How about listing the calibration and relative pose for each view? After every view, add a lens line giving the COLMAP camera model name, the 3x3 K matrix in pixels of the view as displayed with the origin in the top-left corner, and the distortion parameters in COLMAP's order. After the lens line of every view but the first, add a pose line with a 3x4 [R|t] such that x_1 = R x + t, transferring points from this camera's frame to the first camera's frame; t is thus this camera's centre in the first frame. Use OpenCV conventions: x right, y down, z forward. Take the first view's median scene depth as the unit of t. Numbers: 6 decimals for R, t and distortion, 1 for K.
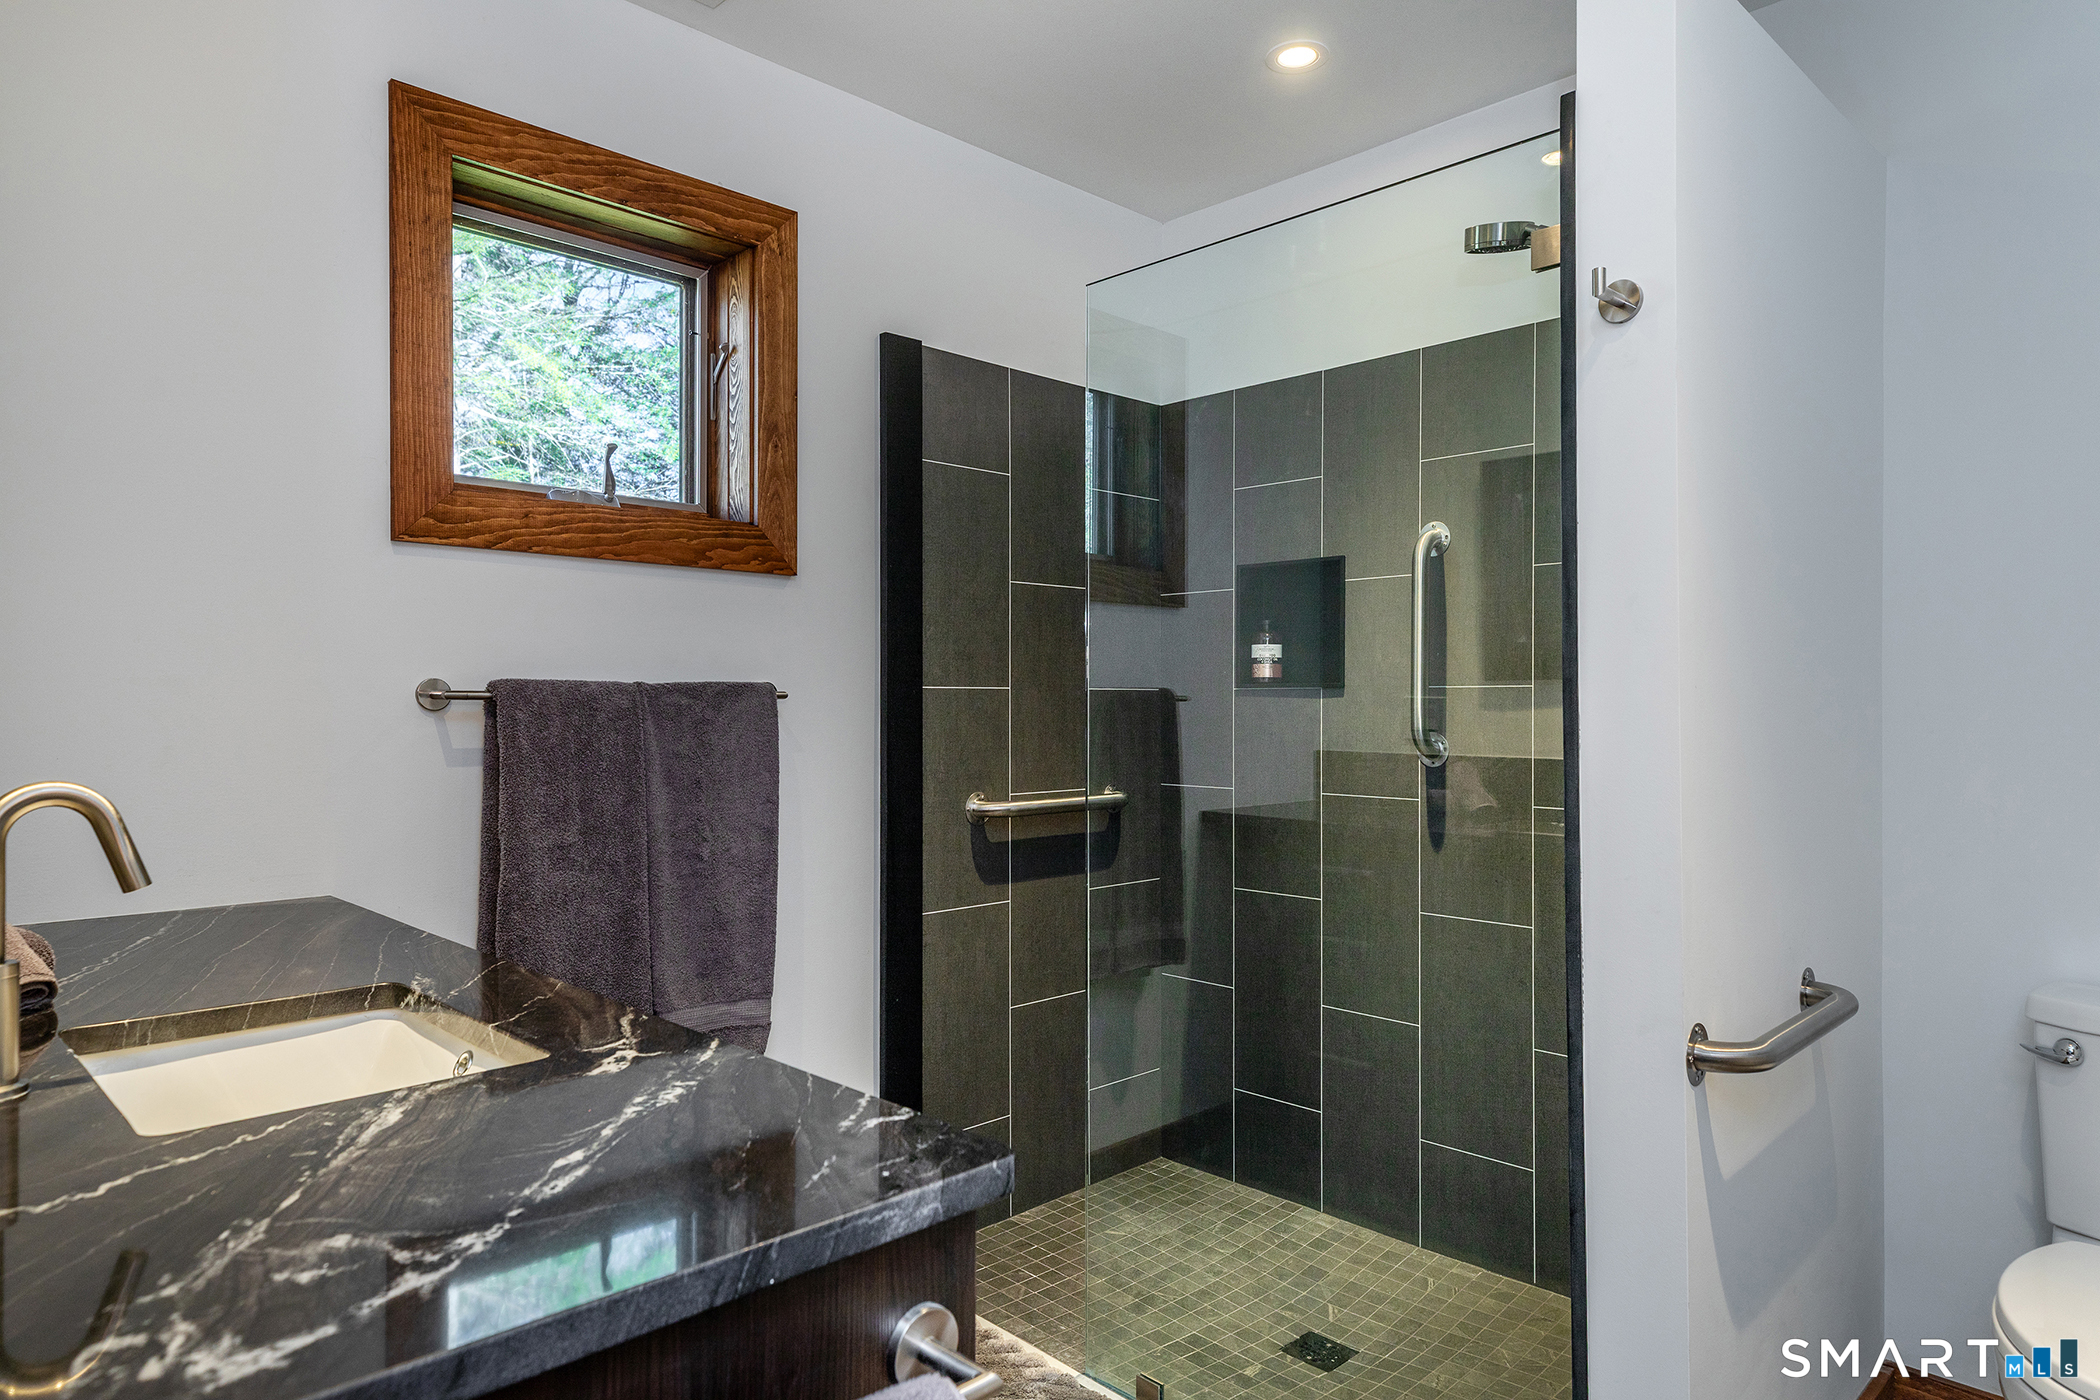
lens RADIAL K [[1243.3, 0, 1053.1], [0, 1243.3, 694.4], [0, 0, 1]] dist [0.024191, -0.002084]
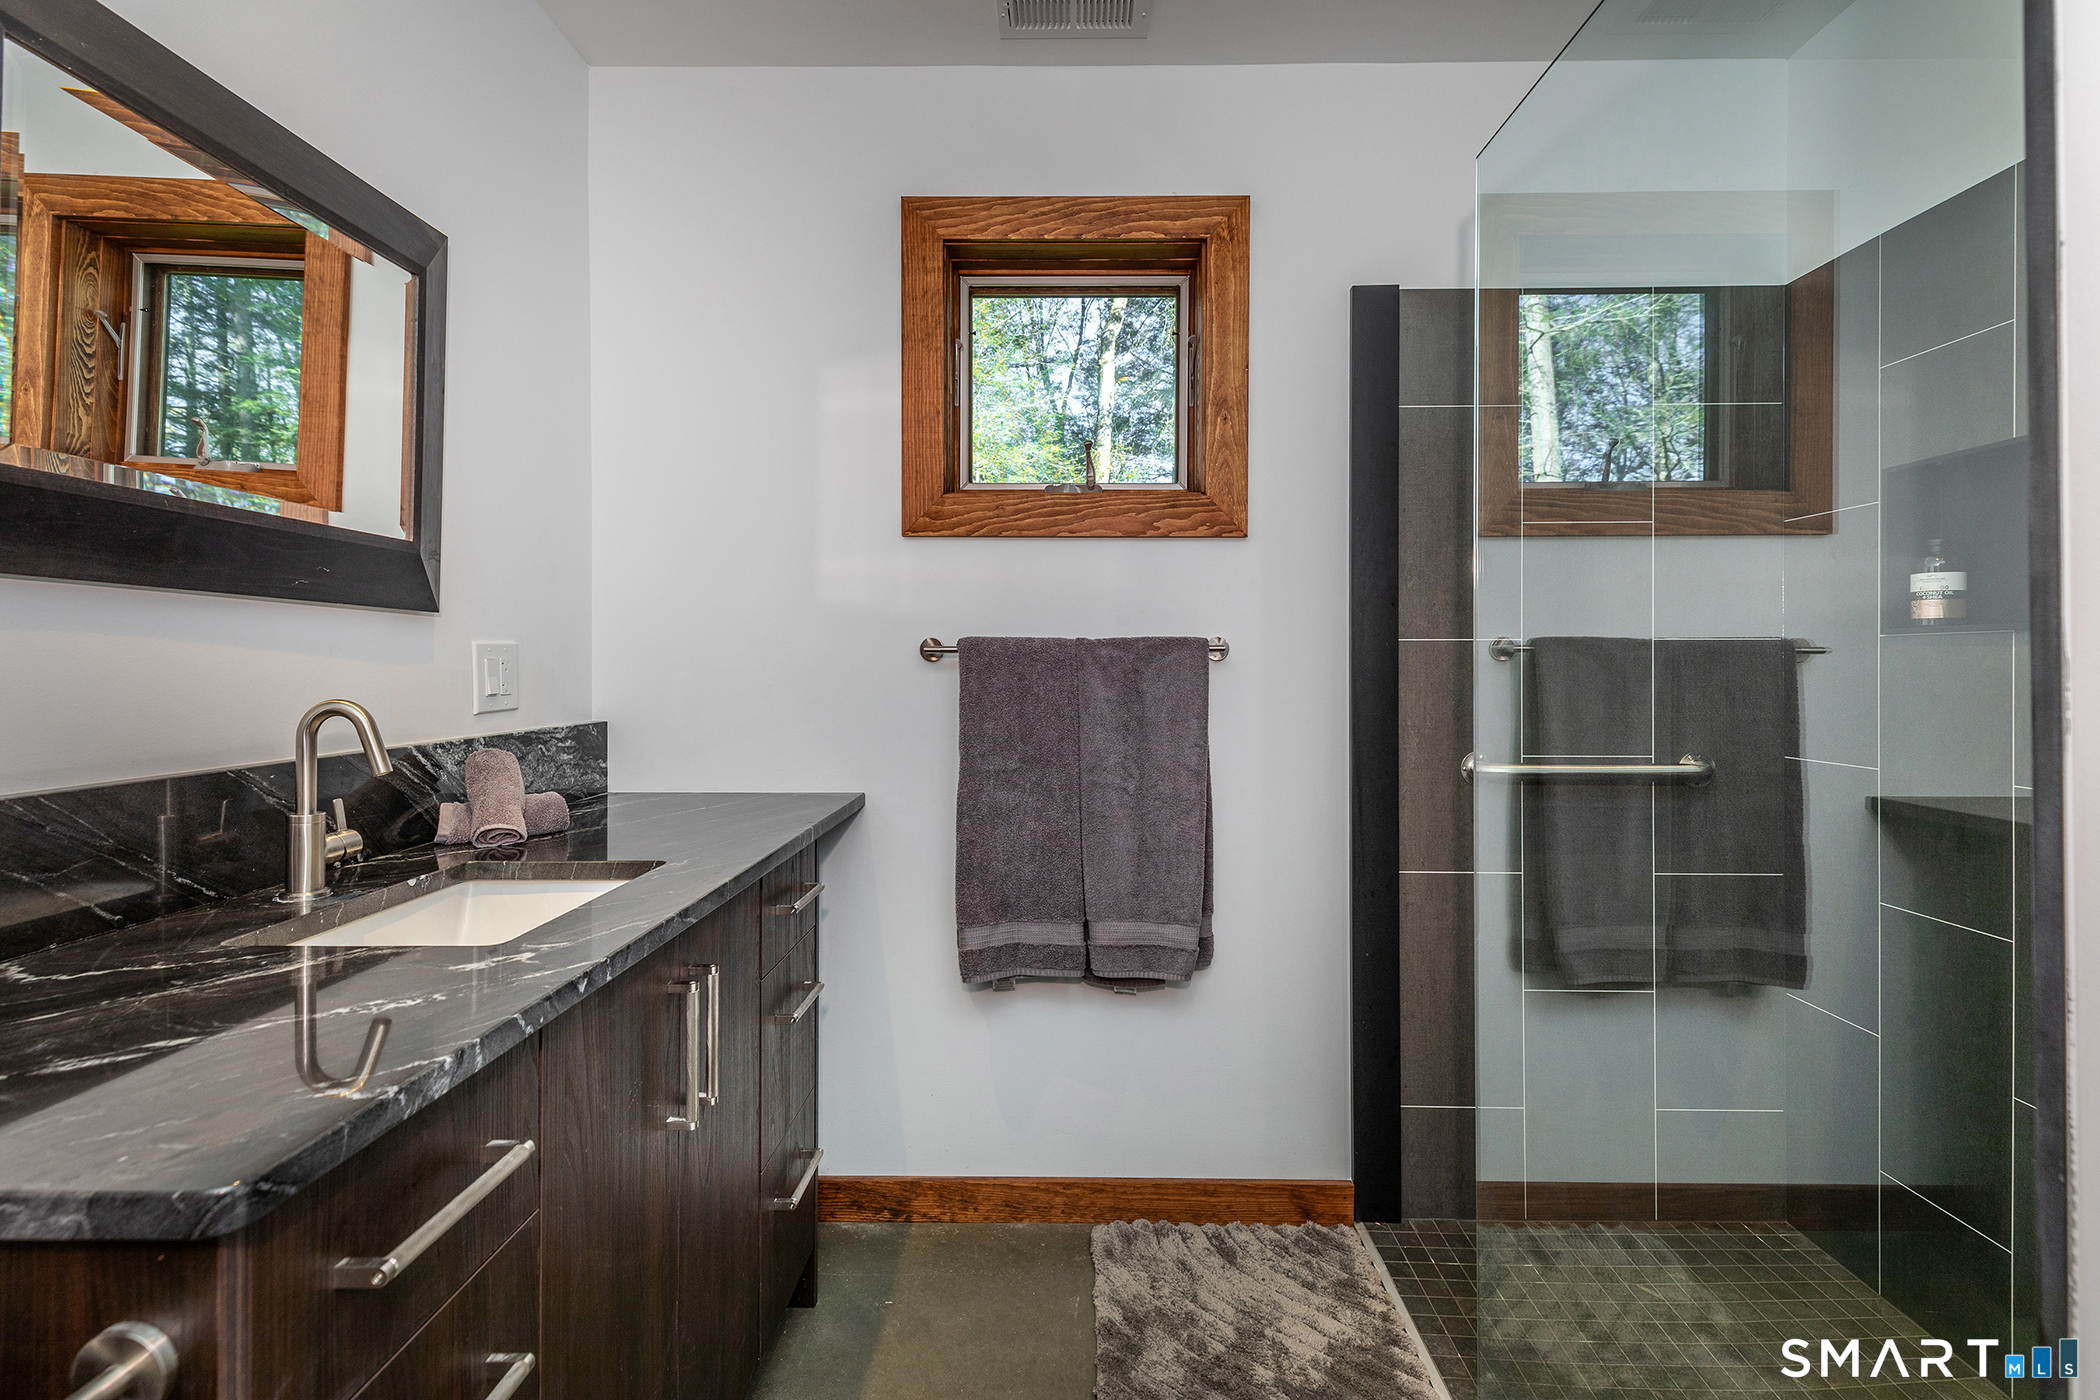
lens RADIAL K [[955.9, 0, 1042.9], [0, 955.9, 660.7], [0, 0, 1]] dist [0.019253, -0.005163]
pose [[0.707797, -0.002425, -0.706412, 0.254276], [0.005215, 0.999985, 0.001793, 0.008794], [0.706396, -0.004953, 0.707799, 0.299933]]
